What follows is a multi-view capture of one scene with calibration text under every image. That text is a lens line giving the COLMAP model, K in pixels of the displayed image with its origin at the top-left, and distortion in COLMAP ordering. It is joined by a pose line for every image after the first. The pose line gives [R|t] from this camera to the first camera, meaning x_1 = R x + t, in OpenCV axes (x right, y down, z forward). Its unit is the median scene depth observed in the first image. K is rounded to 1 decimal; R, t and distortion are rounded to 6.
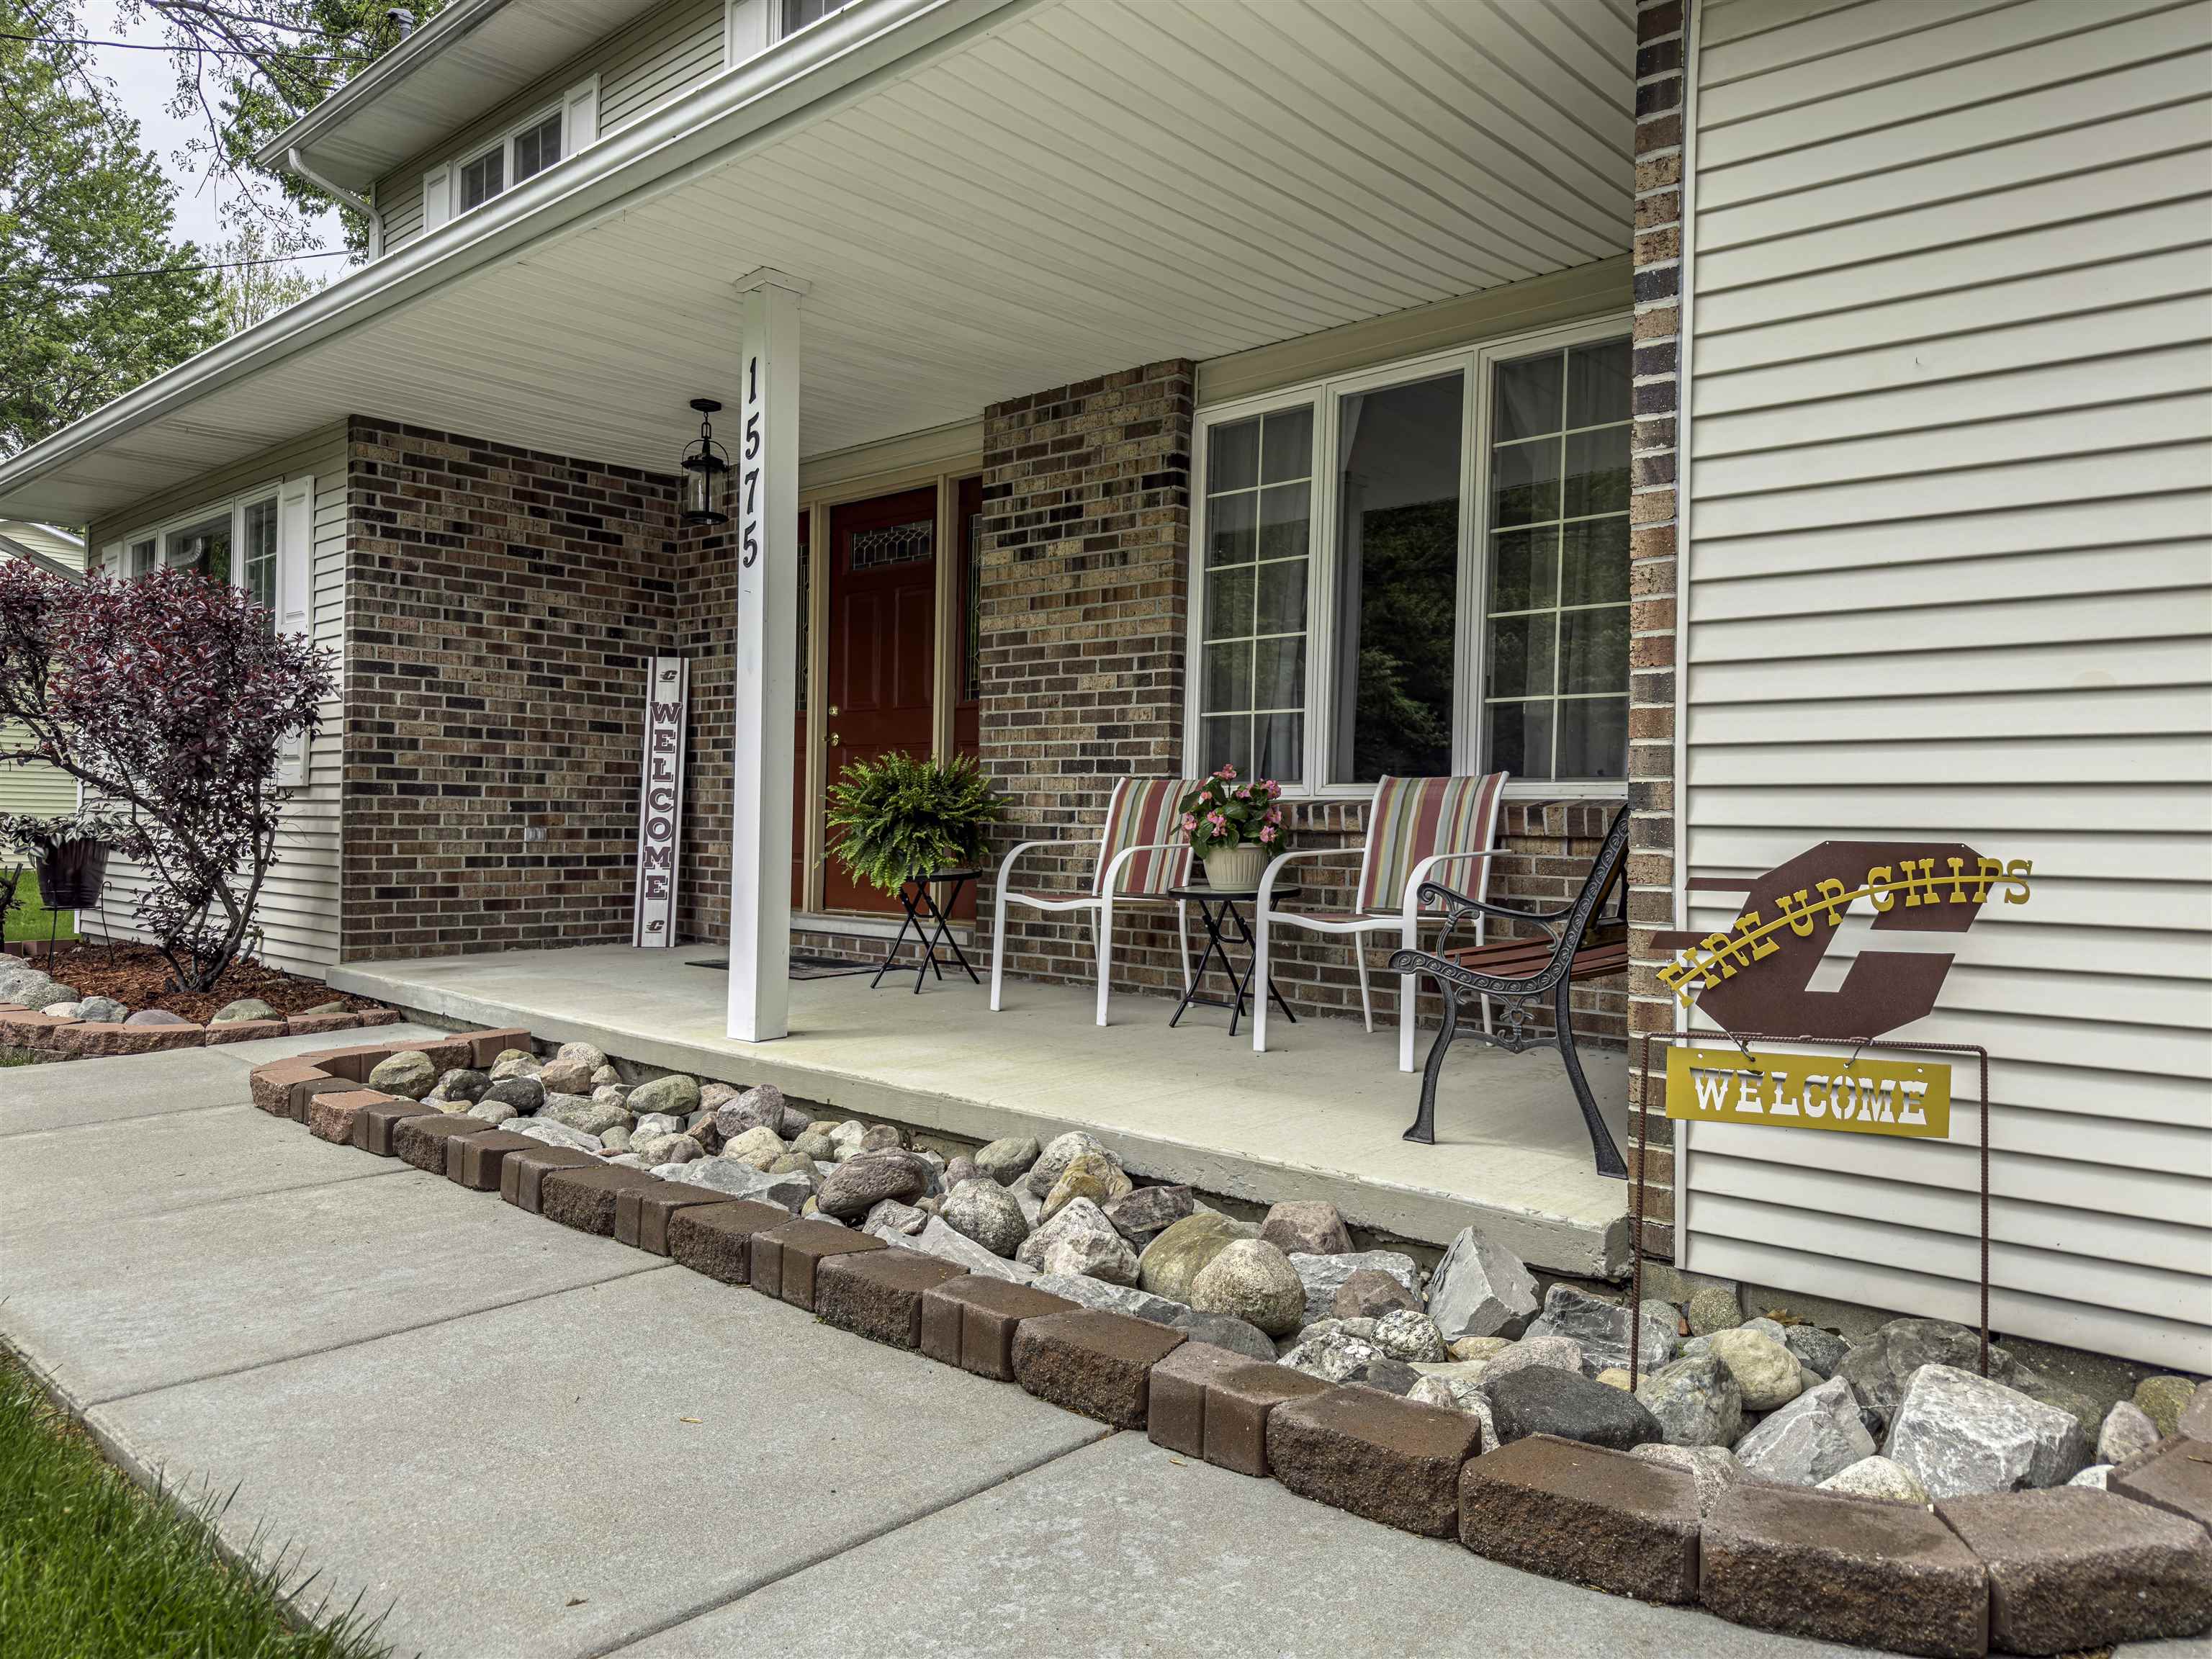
lens RADIAL K [[1507.8, 0, 1114.9], [0, 1507.8, 830.3], [0, 0, 1]] dist [0.128349, -0.215675]
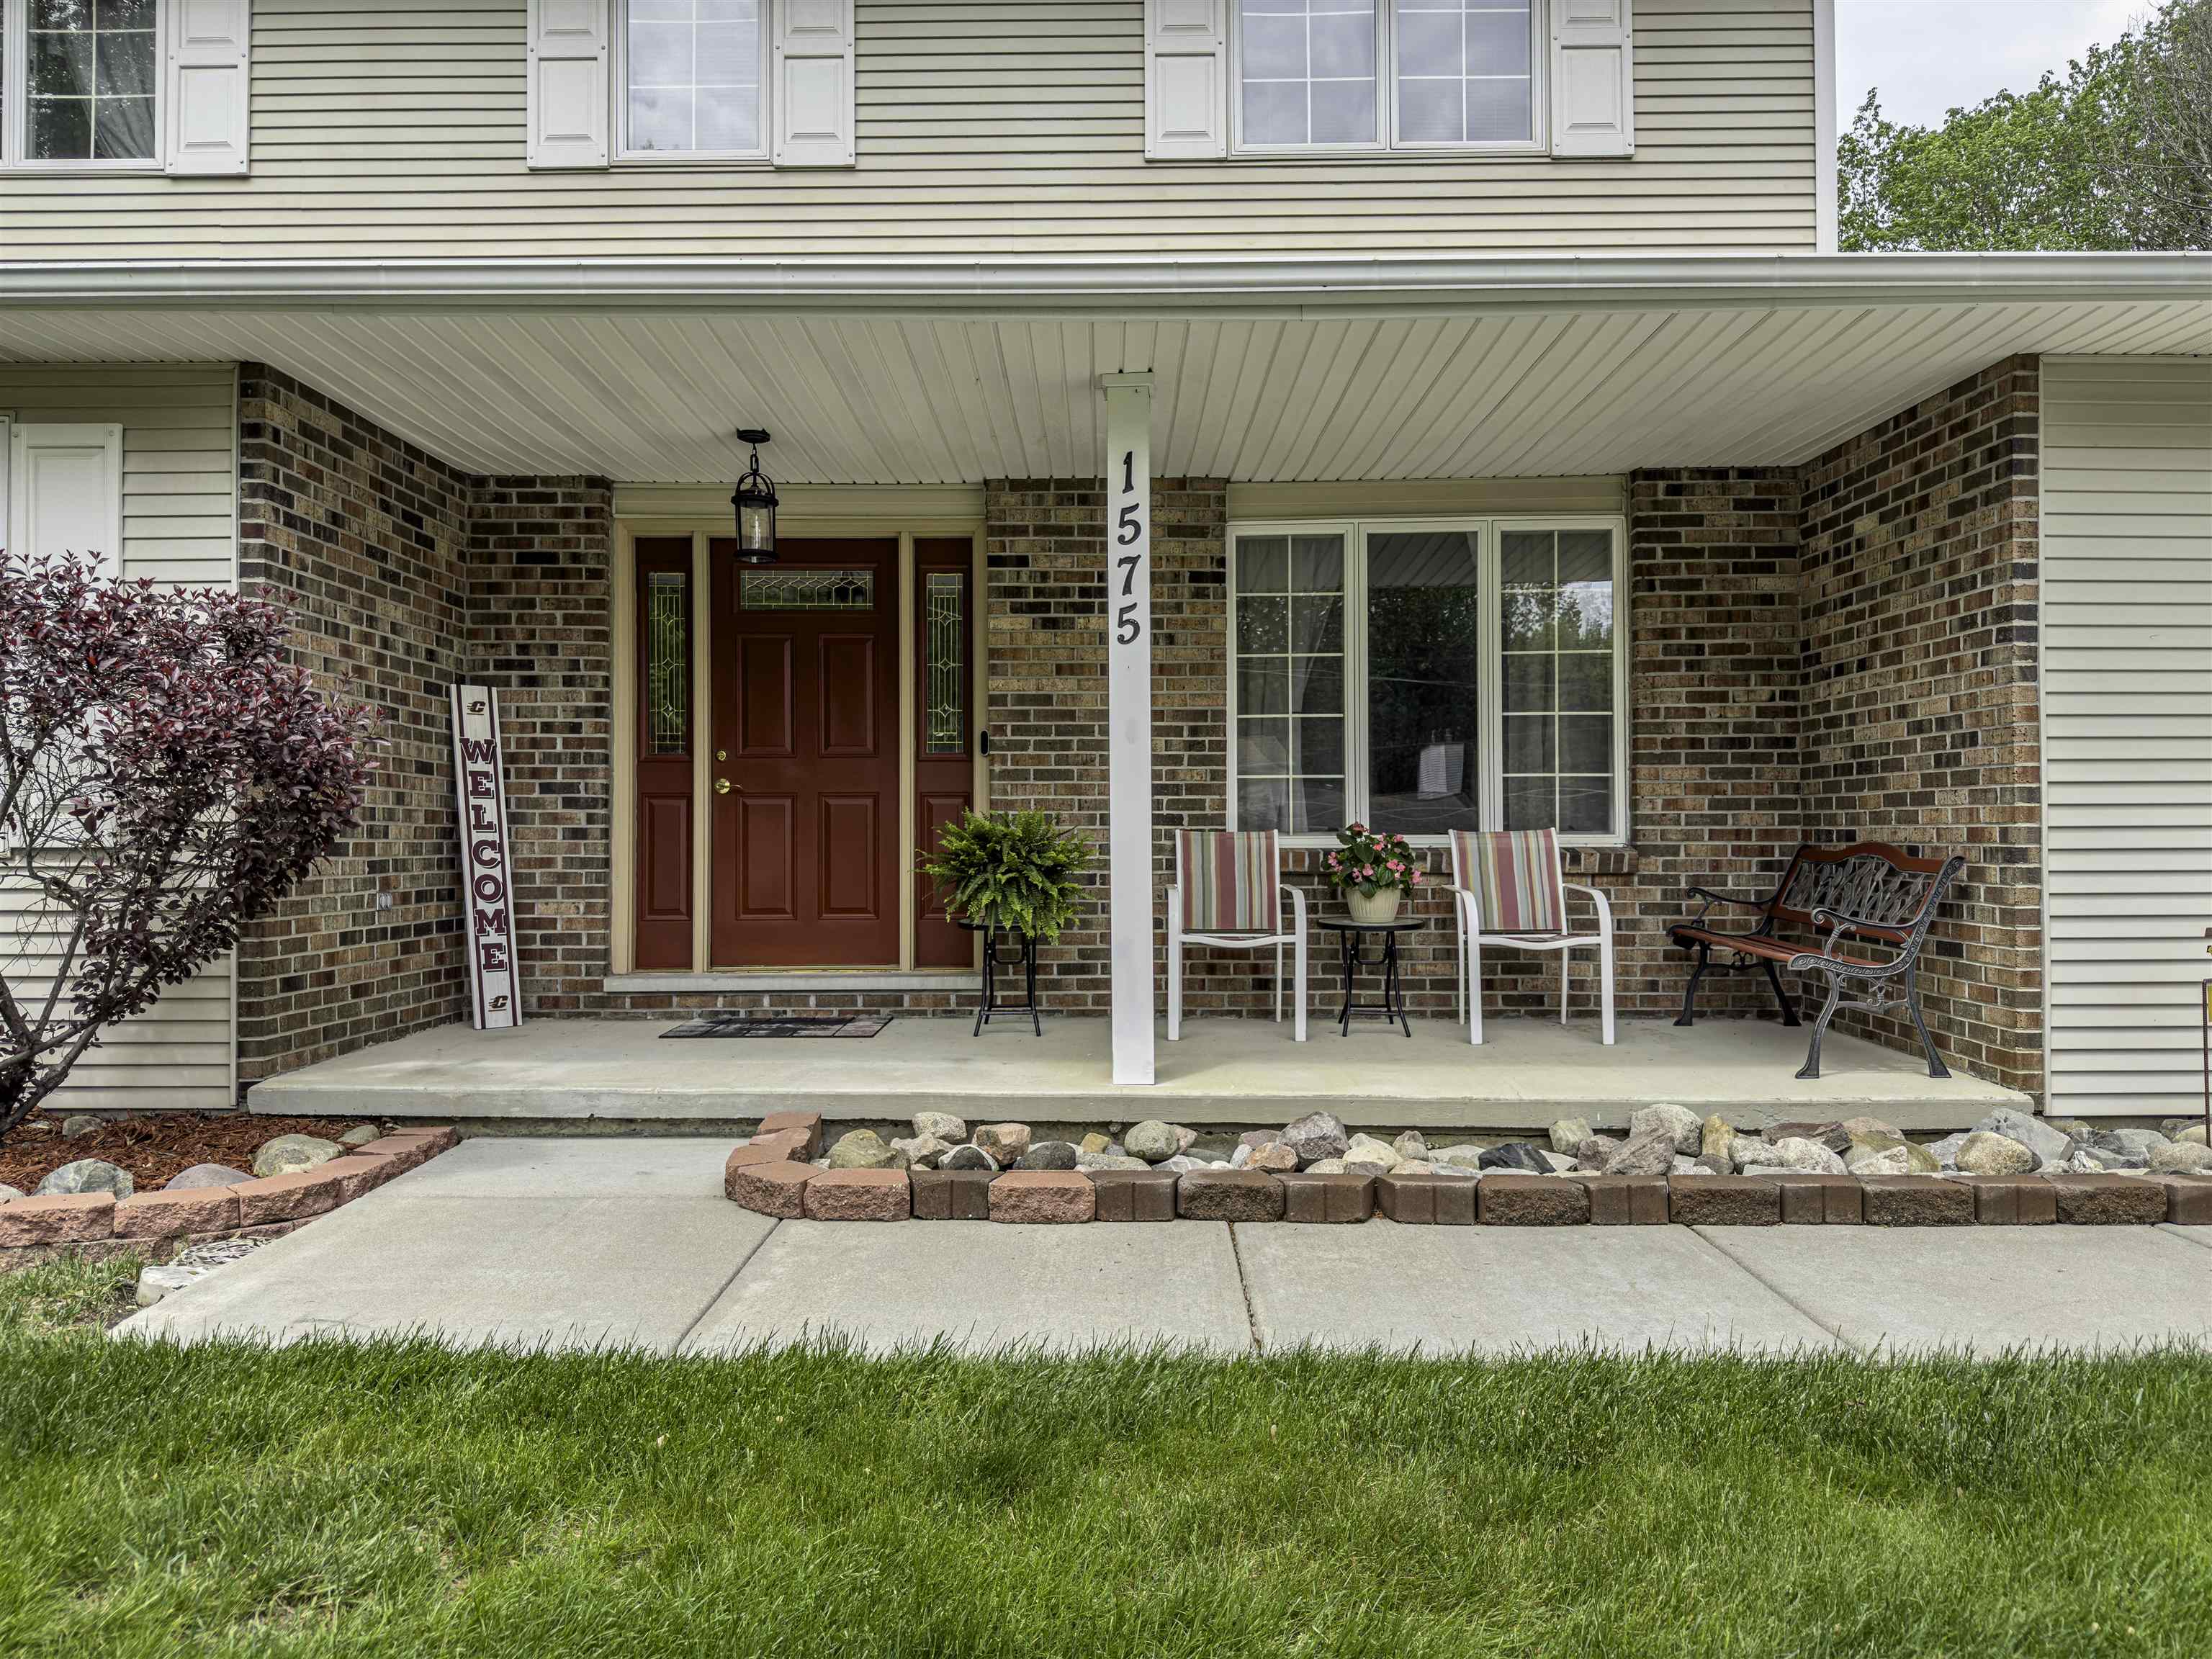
lens RADIAL K [[1515.1, 0, 1086.8], [0, 1515.1, 823.8], [0, 0, 1]] dist [0.146235, -0.252432]
pose [[0.754466, -0.007935, 0.656291, -0.749343], [0.018282, 0.999793, -0.008929, -0.028296], [-0.656084, 0.018735, 0.754455, 0.161603]]
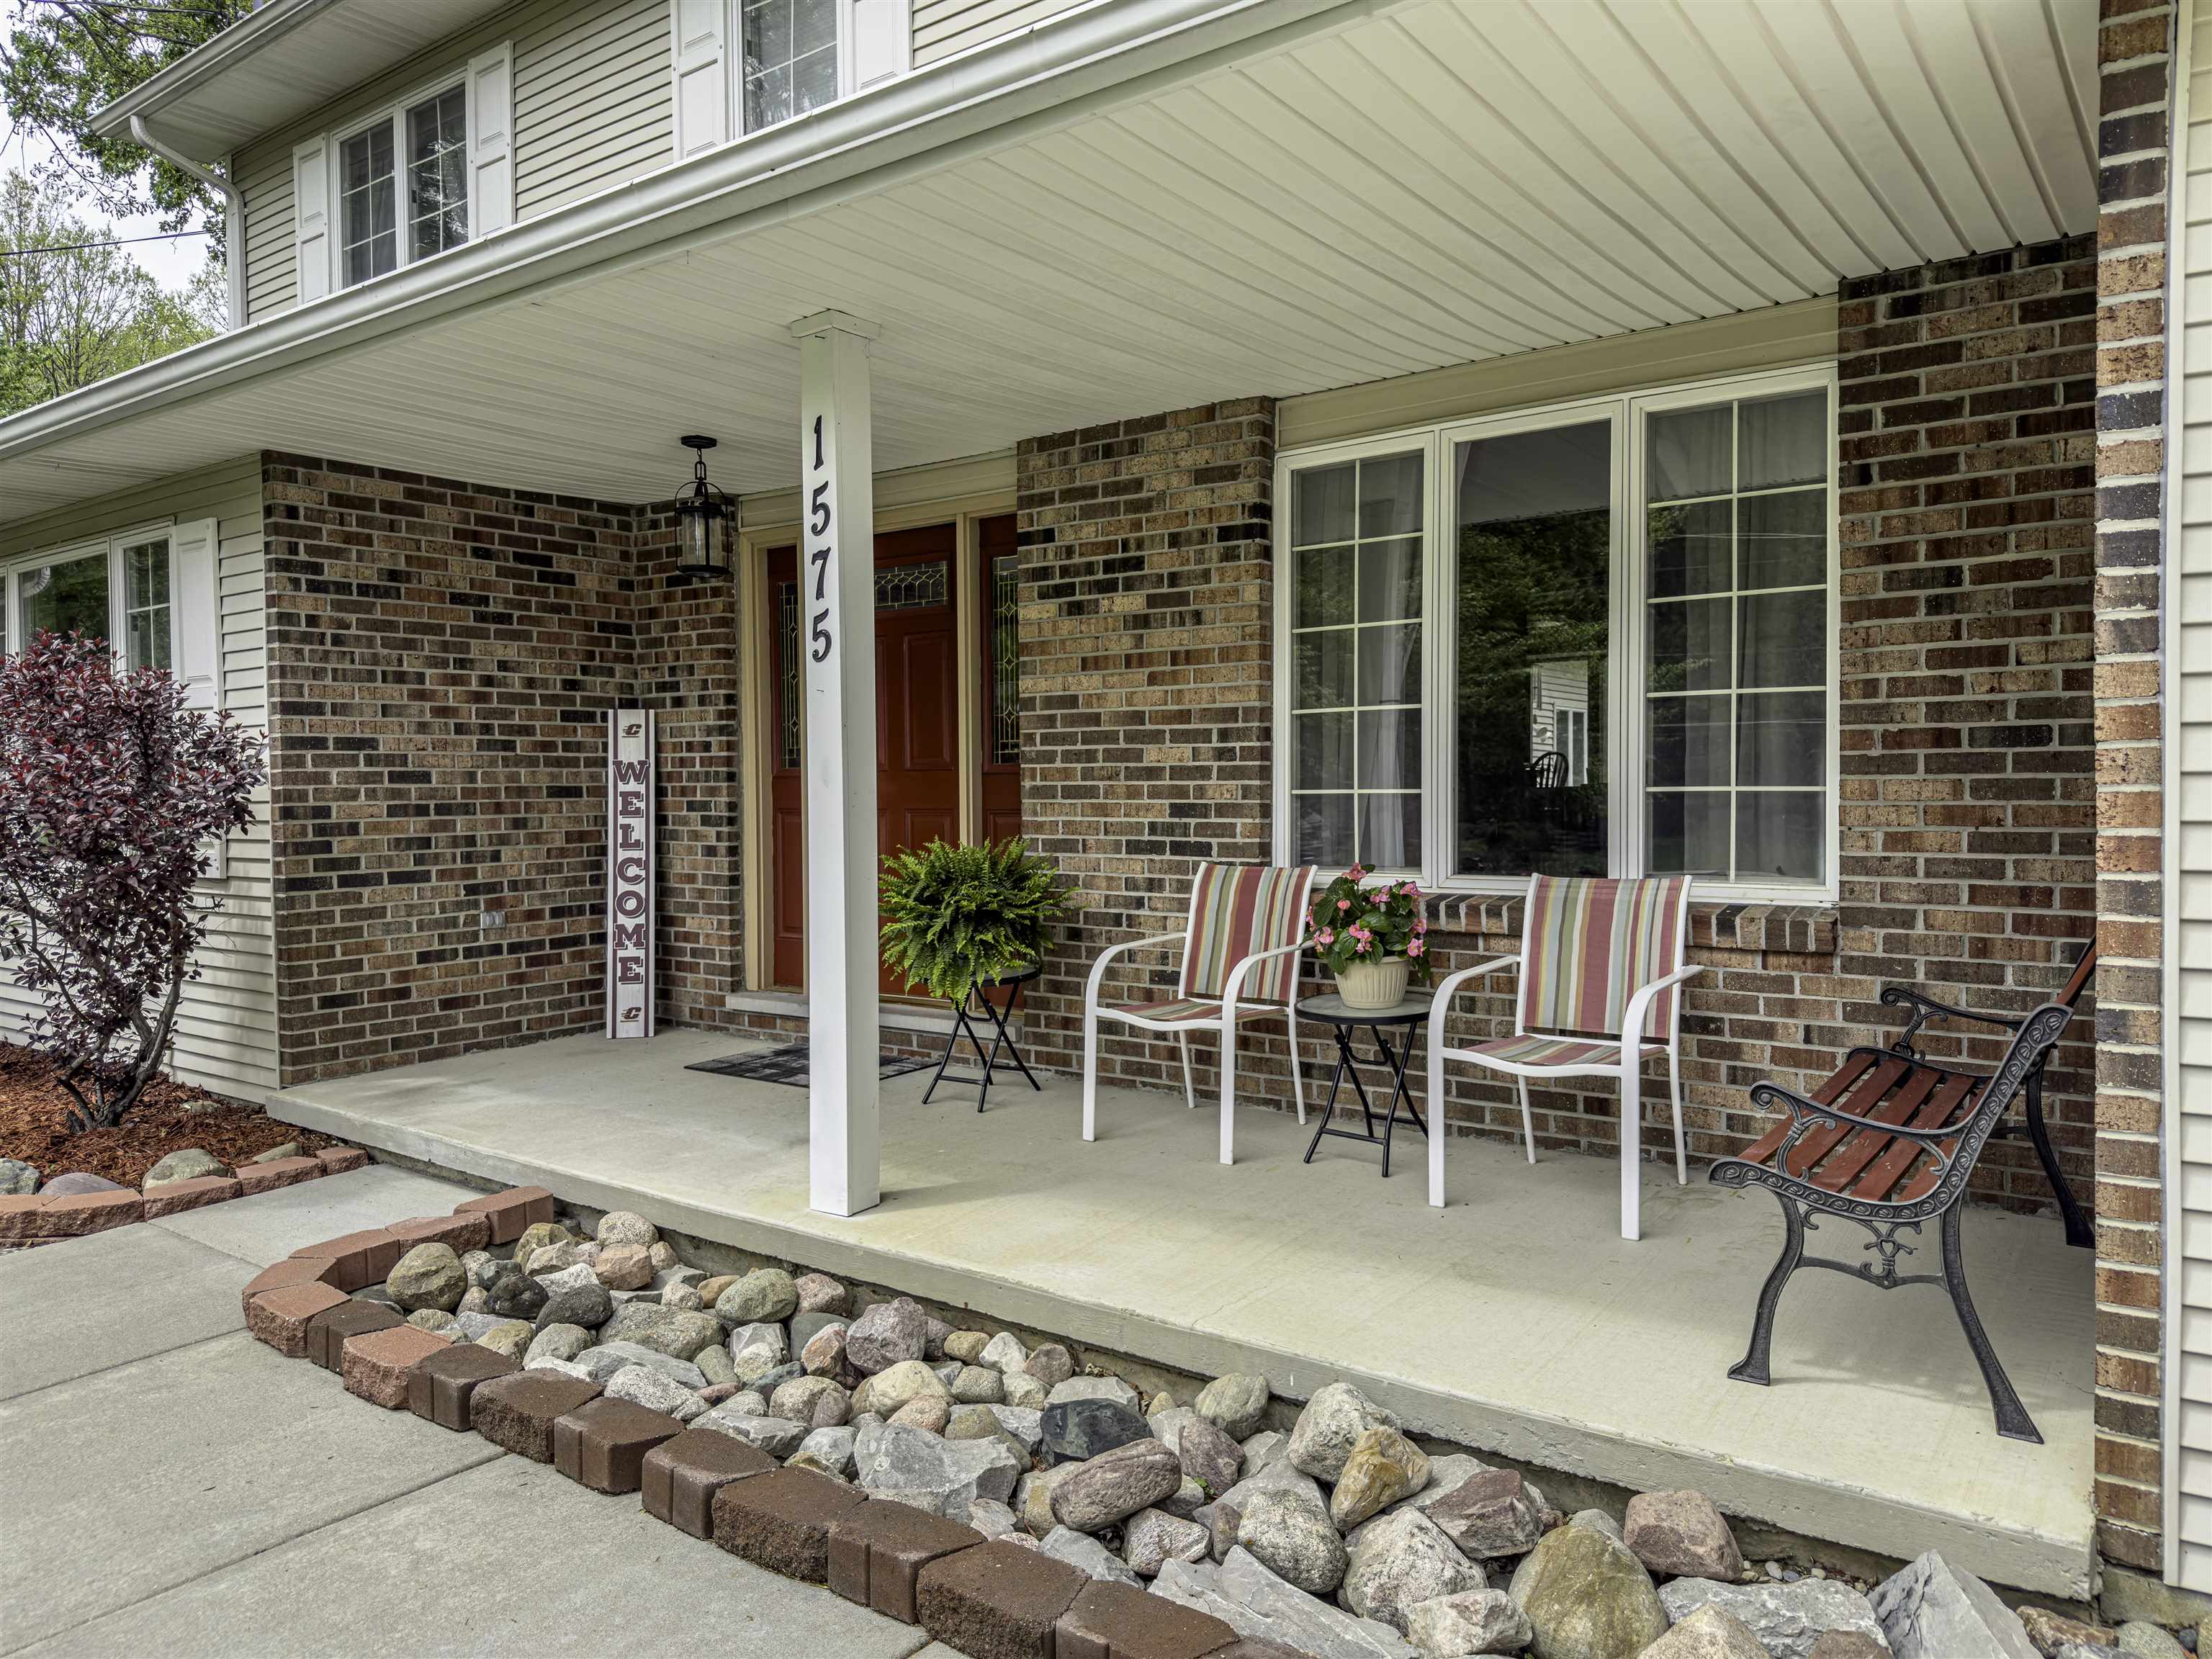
lens RADIAL K [[1515.2, 0, 1116.1], [0, 1515.2, 829.3], [0, 0, 1]] dist [0.098356, -0.138428]
pose [[0.994807, -0.030788, 0.097016, -0.124380], [0.028136, 0.999195, 0.028584, -0.076235], [-0.097818, -0.025706, 0.994872, 0.099988]]
